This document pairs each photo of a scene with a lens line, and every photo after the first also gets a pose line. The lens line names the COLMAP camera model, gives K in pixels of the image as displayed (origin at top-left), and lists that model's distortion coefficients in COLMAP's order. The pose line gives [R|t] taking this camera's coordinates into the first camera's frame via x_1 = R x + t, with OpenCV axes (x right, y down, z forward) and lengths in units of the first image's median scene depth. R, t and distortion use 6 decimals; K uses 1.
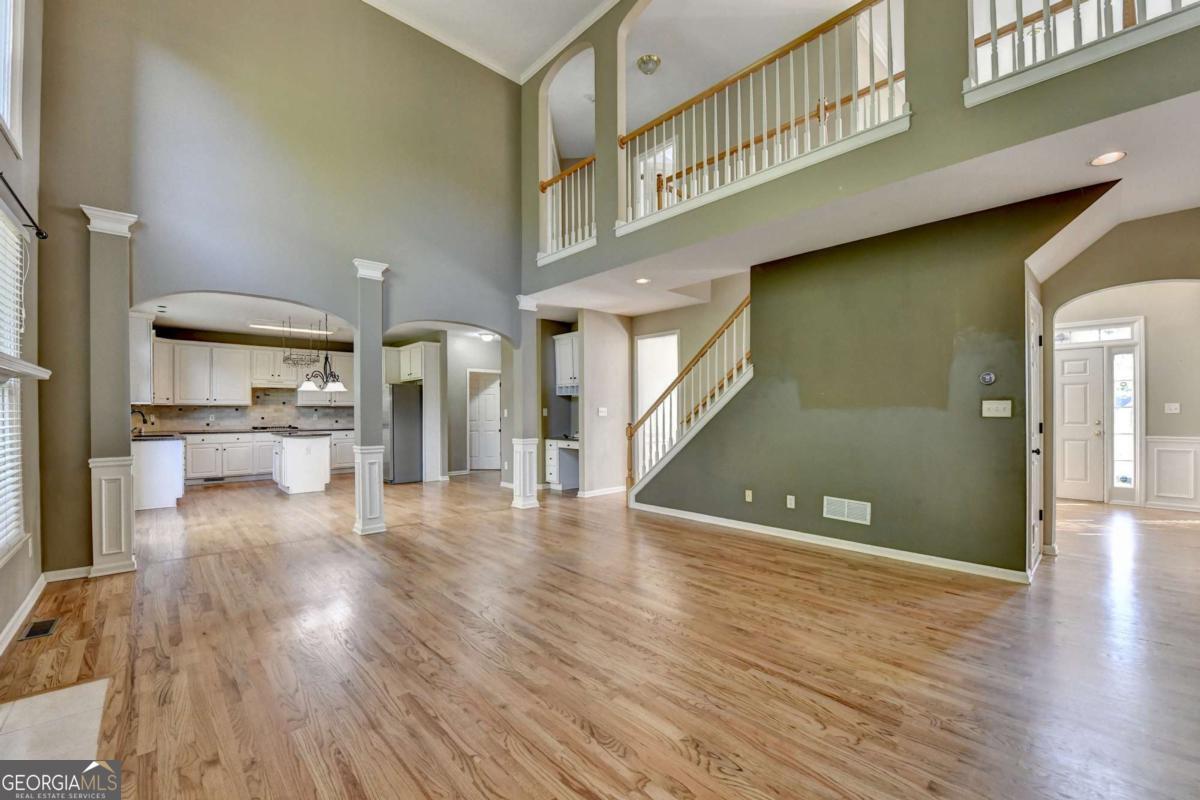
lens RADIAL K [[484.0, 0, 585.7], [0, 484.0, 406.1], [0, 0, 1]] dist [-0.010915, -0.000252]
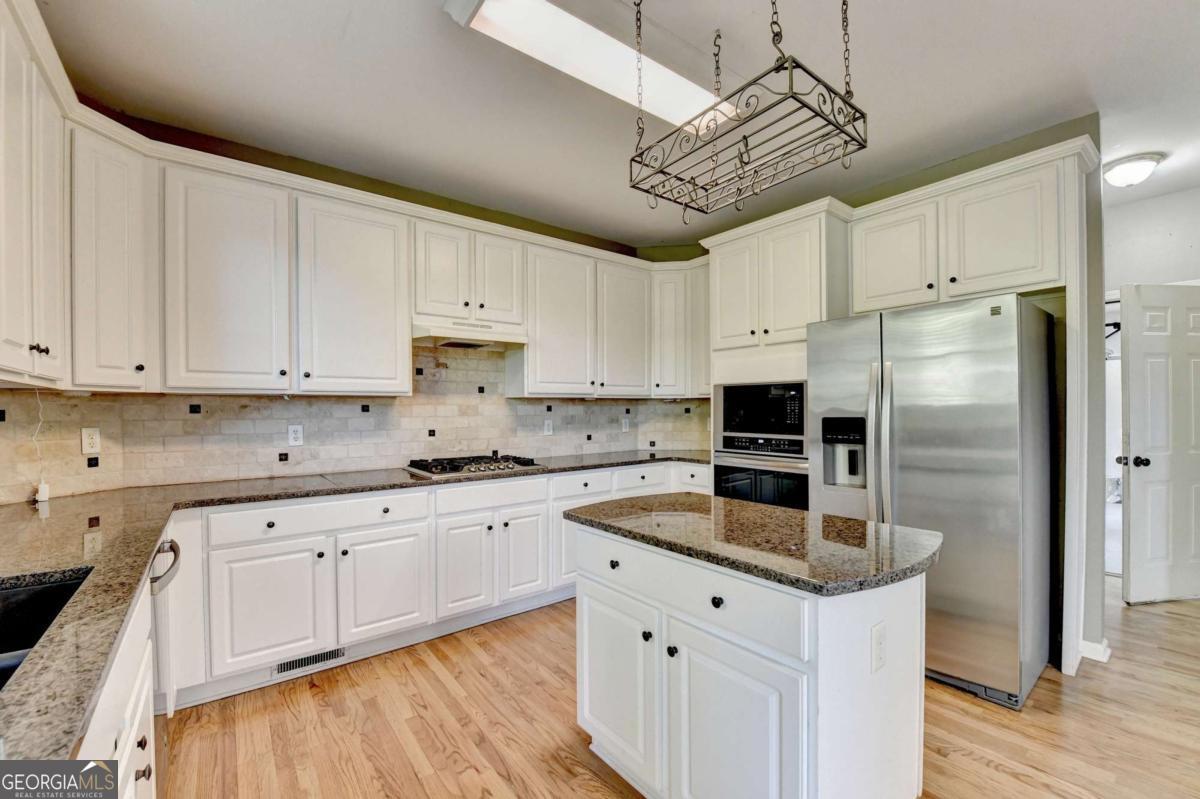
lens RADIAL K [[492.3, 0, 596.1], [0, 492.3, 407.2], [0, 0, 1]] dist [-0.017907, -0.000137]
pose [[0.997118, -0.008094, -0.075439, -0.855115], [0.008461, 0.999954, 0.004545, 0.009716], [0.075399, -0.005170, 0.997140, 1.069563]]
